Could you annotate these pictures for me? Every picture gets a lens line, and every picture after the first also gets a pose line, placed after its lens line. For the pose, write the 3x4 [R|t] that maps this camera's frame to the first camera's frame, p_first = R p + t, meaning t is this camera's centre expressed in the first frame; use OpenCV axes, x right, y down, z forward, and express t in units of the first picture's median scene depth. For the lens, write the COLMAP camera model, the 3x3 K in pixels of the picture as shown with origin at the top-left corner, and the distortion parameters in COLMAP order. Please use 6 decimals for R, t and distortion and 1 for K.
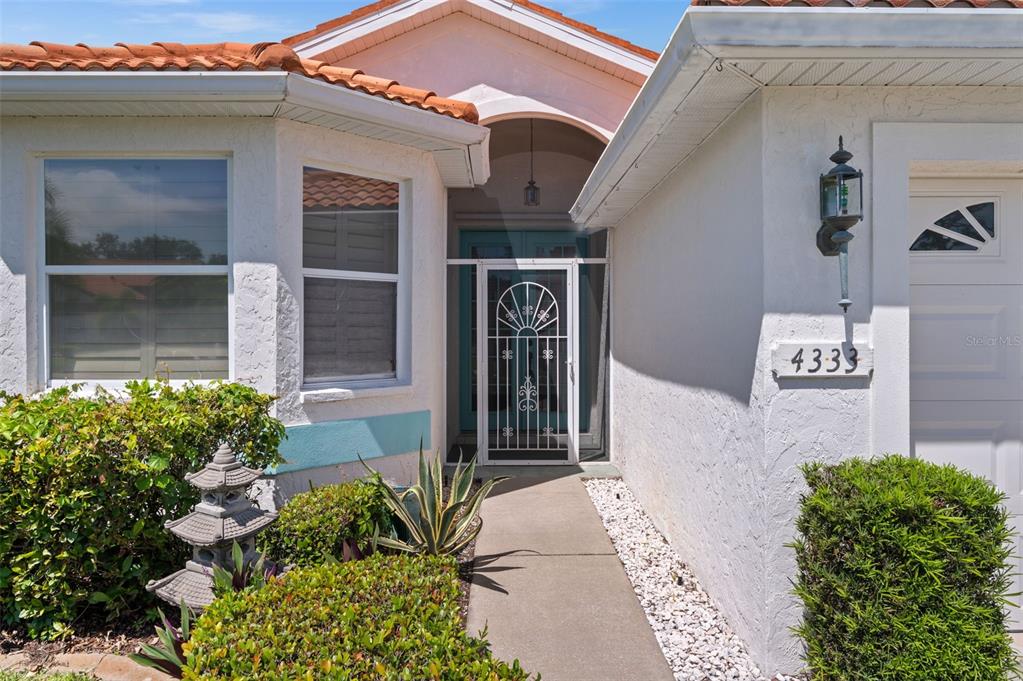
lens RADIAL K [[725.3, 0, 511.5], [0, 725.3, 340.5], [0, 0, 1]] dist [-0.003501, -0.001689]
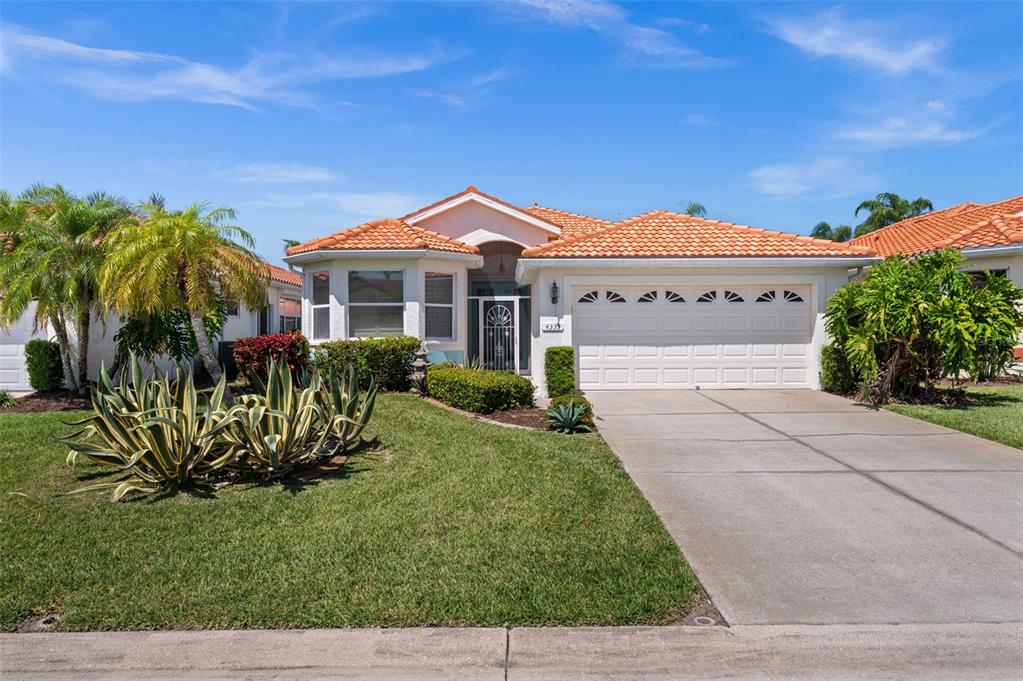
lens RADIAL K [[502.6, 0, 511.5], [0, 502.6, 340.5], [0, 0, 1]] dist [0.000382, -0.000469]
pose [[0.999895, -0.001958, 0.014348, 0.060108], [0.001892, 0.999987, 0.004670, 0.051244], [-0.014357, -0.004643, 0.999886, -1.143578]]
